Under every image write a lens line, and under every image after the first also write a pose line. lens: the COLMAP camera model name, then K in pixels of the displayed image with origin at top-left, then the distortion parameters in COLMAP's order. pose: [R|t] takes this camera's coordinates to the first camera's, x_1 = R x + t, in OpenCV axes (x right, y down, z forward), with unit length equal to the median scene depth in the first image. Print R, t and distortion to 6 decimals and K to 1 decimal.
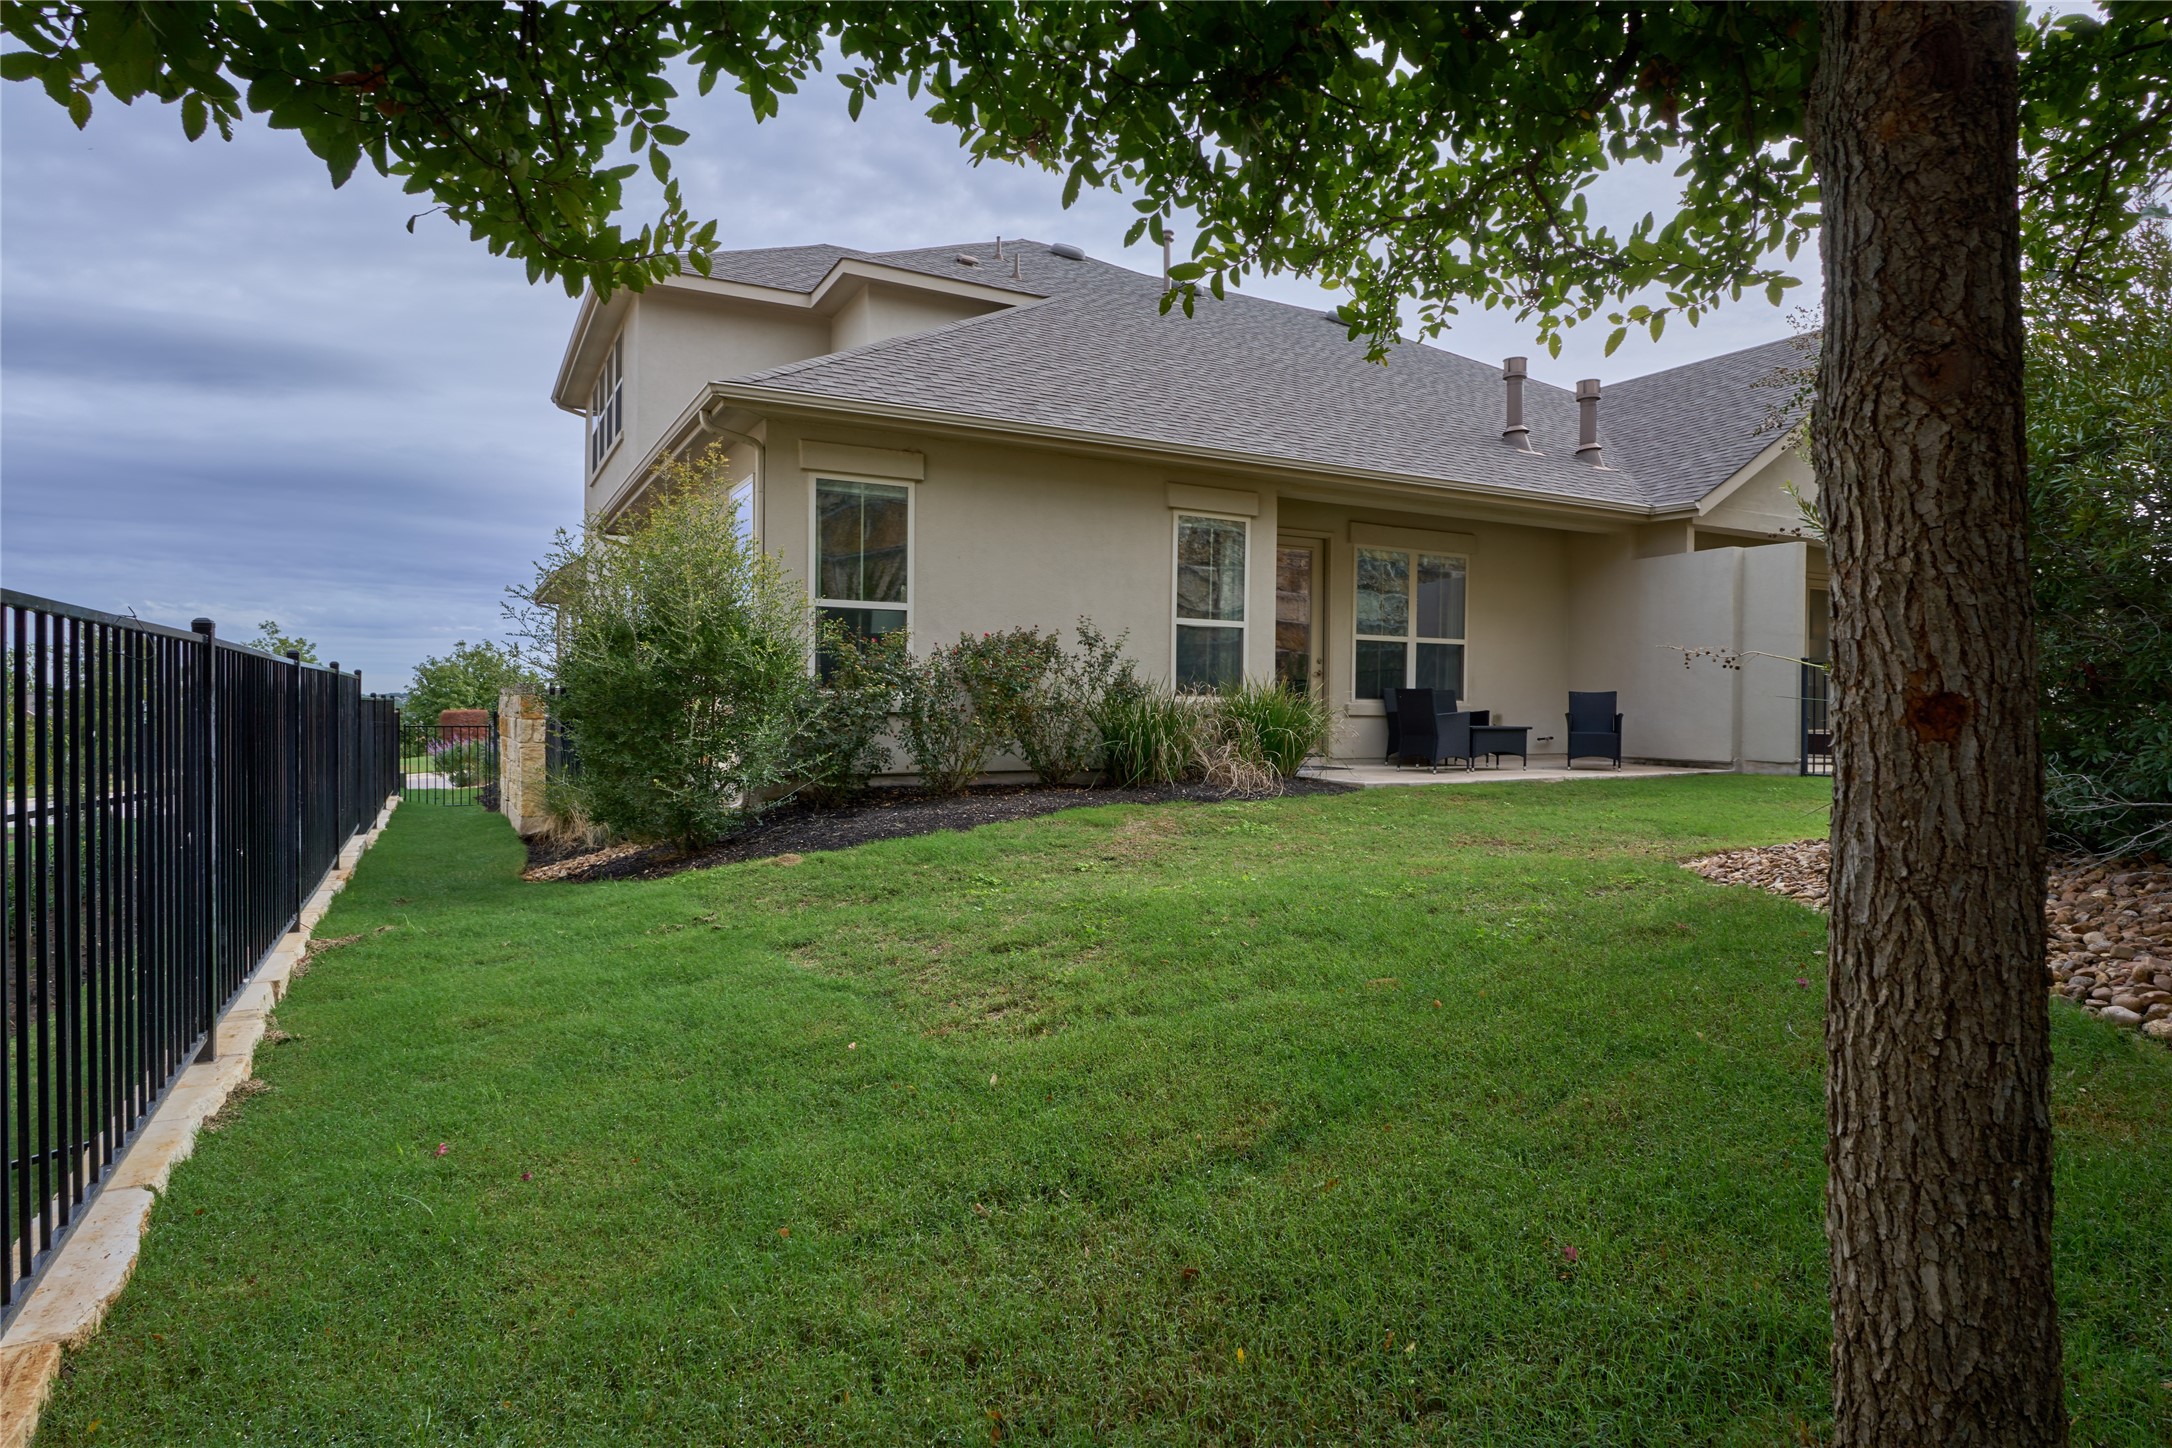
lens RADIAL K [[1190.0, 0, 1087.9], [0, 1190.0, 722.4], [0, 0, 1]] dist [-0.022432, 0.003584]
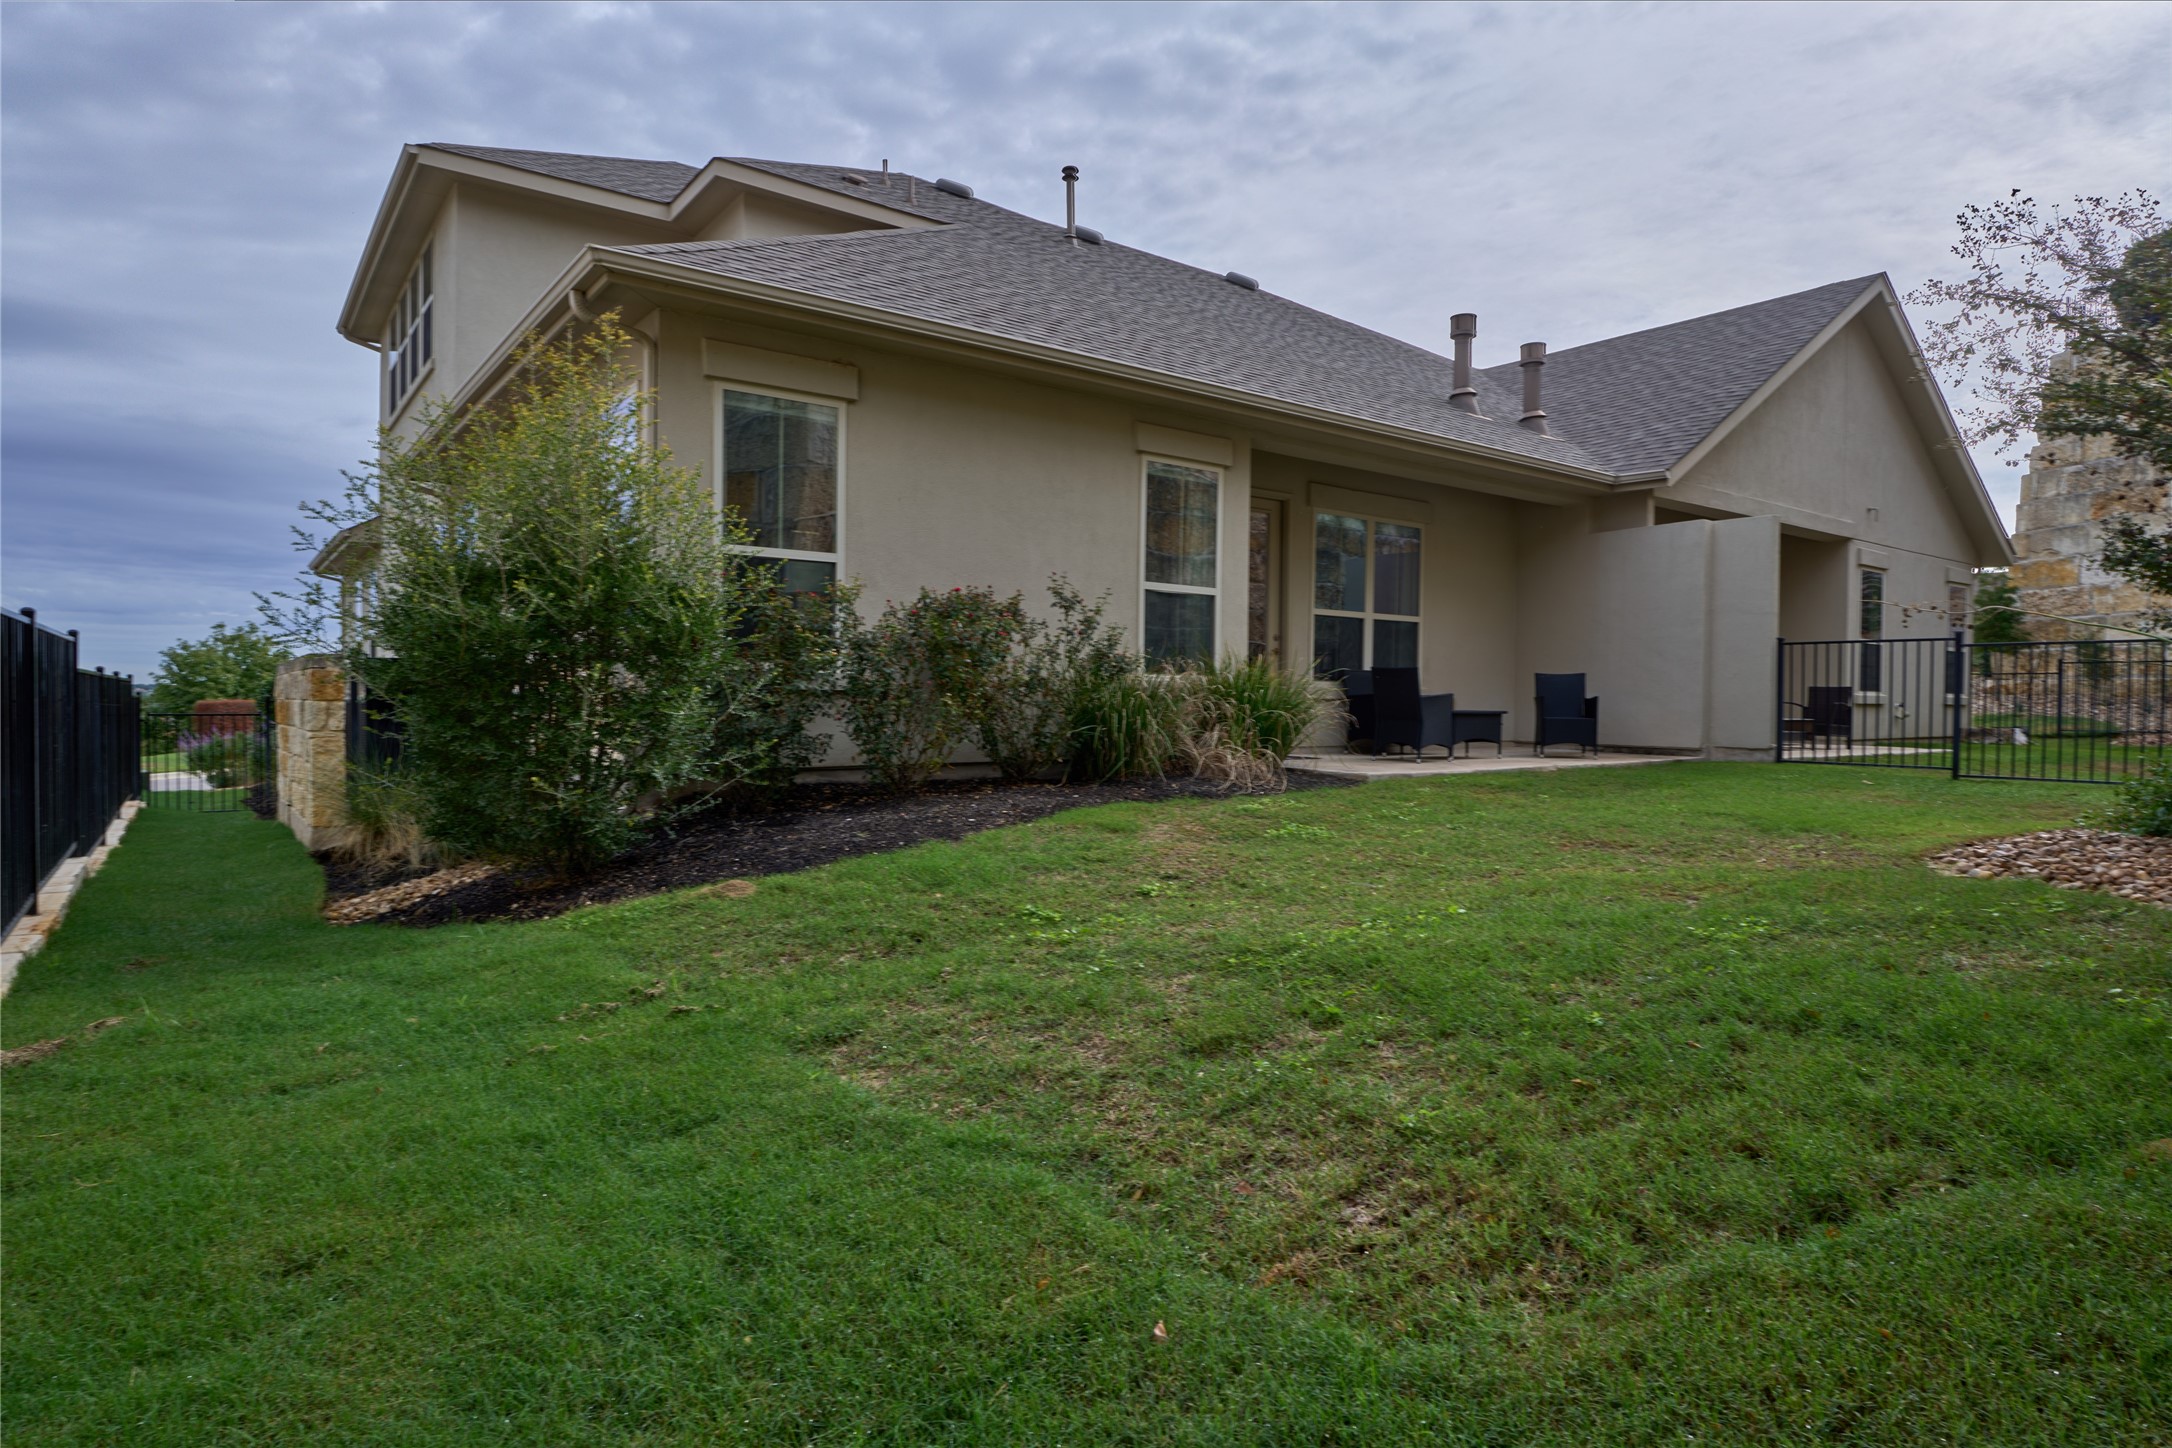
lens RADIAL K [[1190.0, 0, 1084.2], [0, 1190.0, 721.7], [0, 0, 1]] dist [-0.022432, 0.003584]
pose [[0.989184, -0.002170, 0.146662, -0.100452], [0.001410, 0.999985, 0.005283, 0.008114], [-0.146671, -0.005019, 0.989173, 0.179027]]
